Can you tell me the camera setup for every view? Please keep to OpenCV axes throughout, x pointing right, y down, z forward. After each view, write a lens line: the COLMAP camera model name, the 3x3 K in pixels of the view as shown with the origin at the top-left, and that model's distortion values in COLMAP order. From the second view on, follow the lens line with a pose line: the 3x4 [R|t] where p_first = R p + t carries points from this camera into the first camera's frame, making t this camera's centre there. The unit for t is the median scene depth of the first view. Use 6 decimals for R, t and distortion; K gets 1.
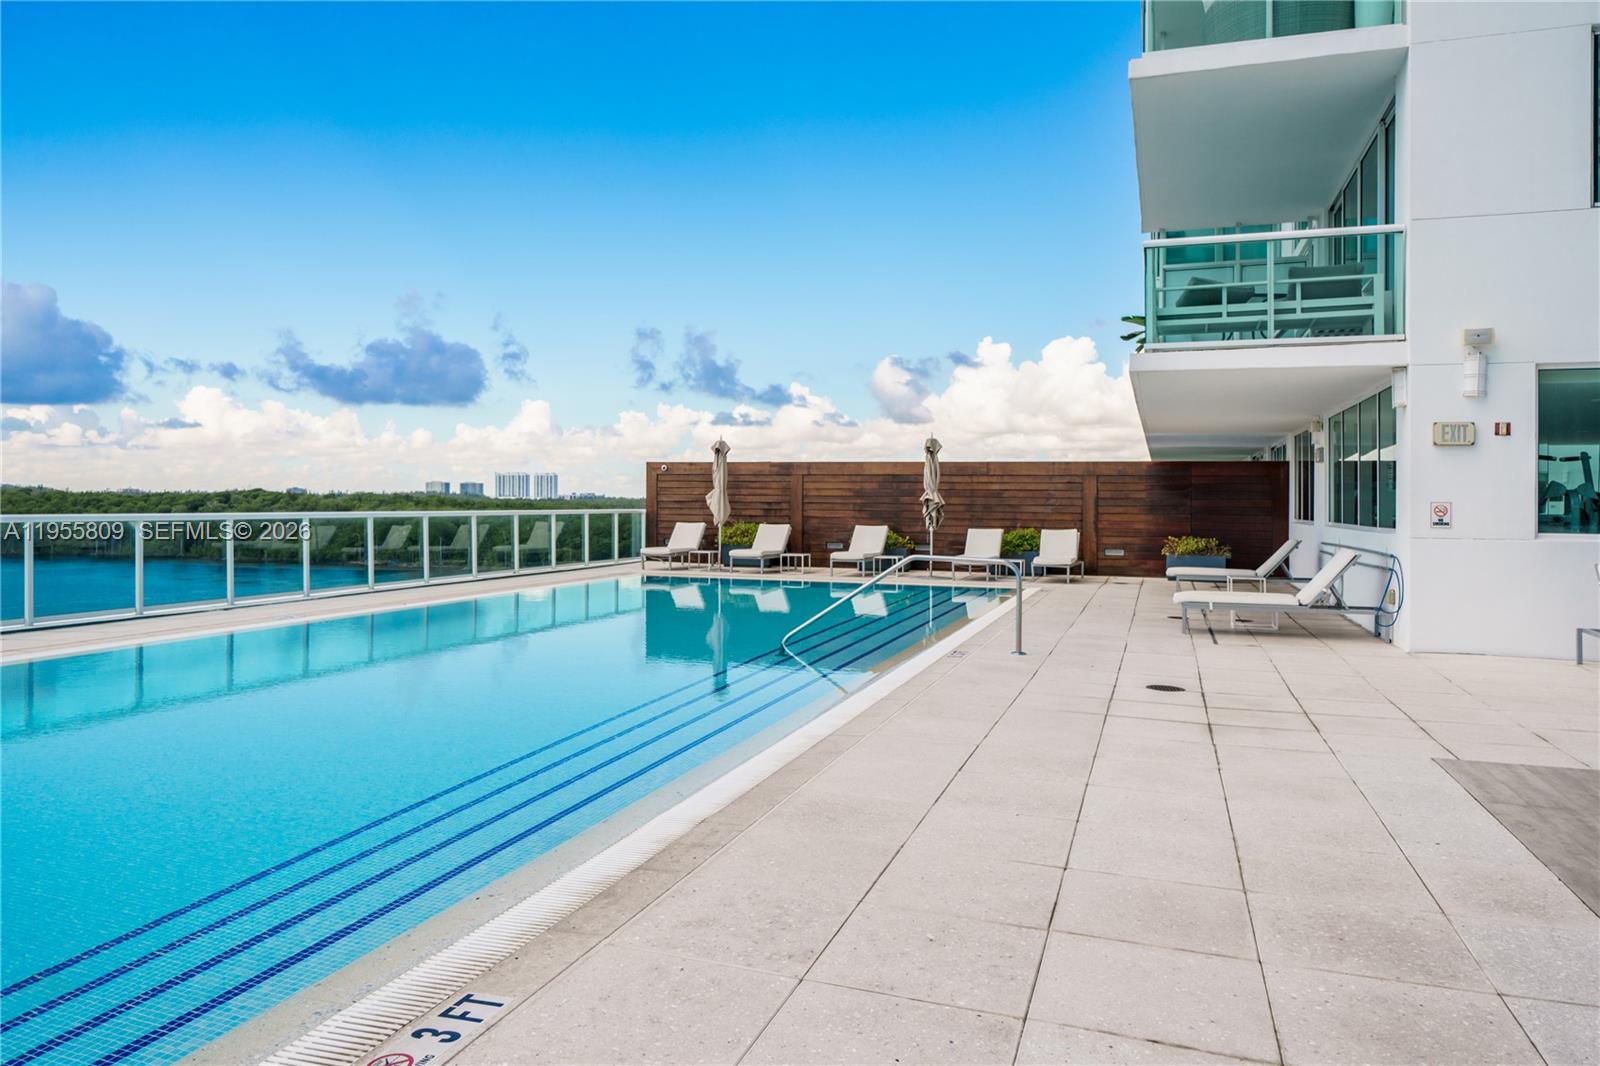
lens RADIAL K [[1079.1, 0, 800.0], [0, 1079.1, 533.0], [0, 0, 1]] dist [-0.005137, -0.000418]
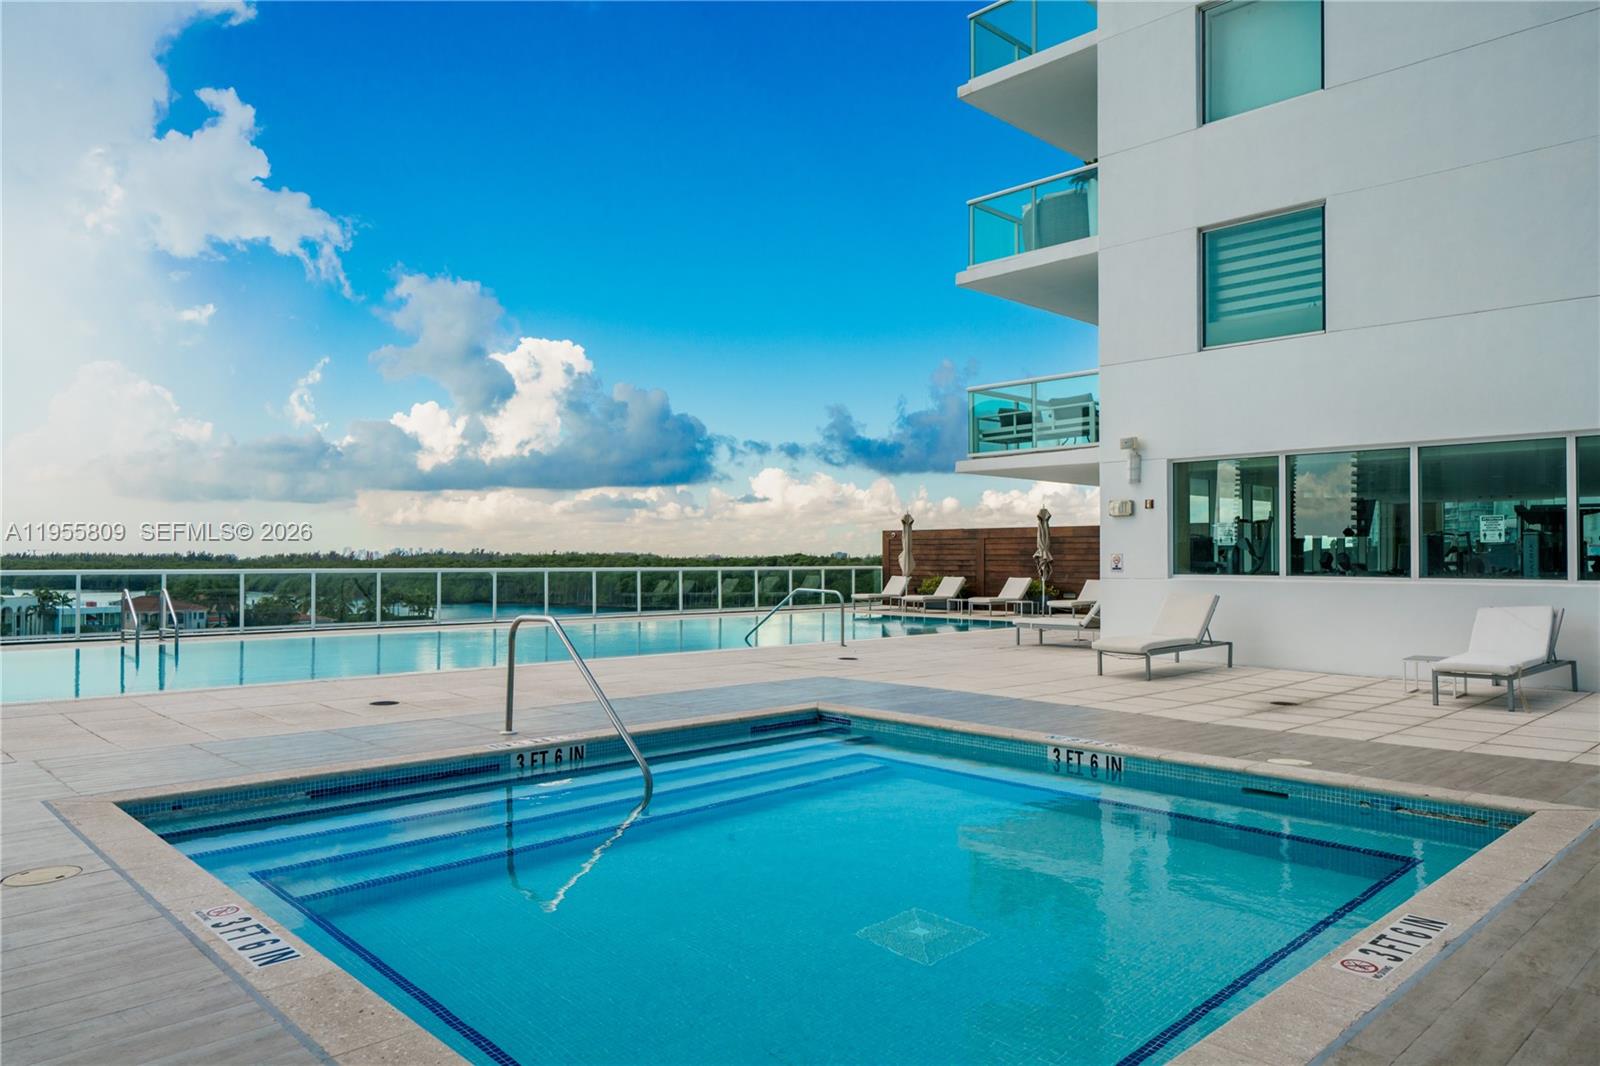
lens RADIAL K [[1079.1, 0, 800.0], [0, 1079.1, 533.0], [0, 0, 1]] dist [-0.005137, -0.000418]
pose [[0.887839, -0.021099, -0.459671, 0.453761], [-0.005316, 0.998411, -0.056094, 0.014431], [0.460124, 0.052246, 0.886316, -0.264569]]
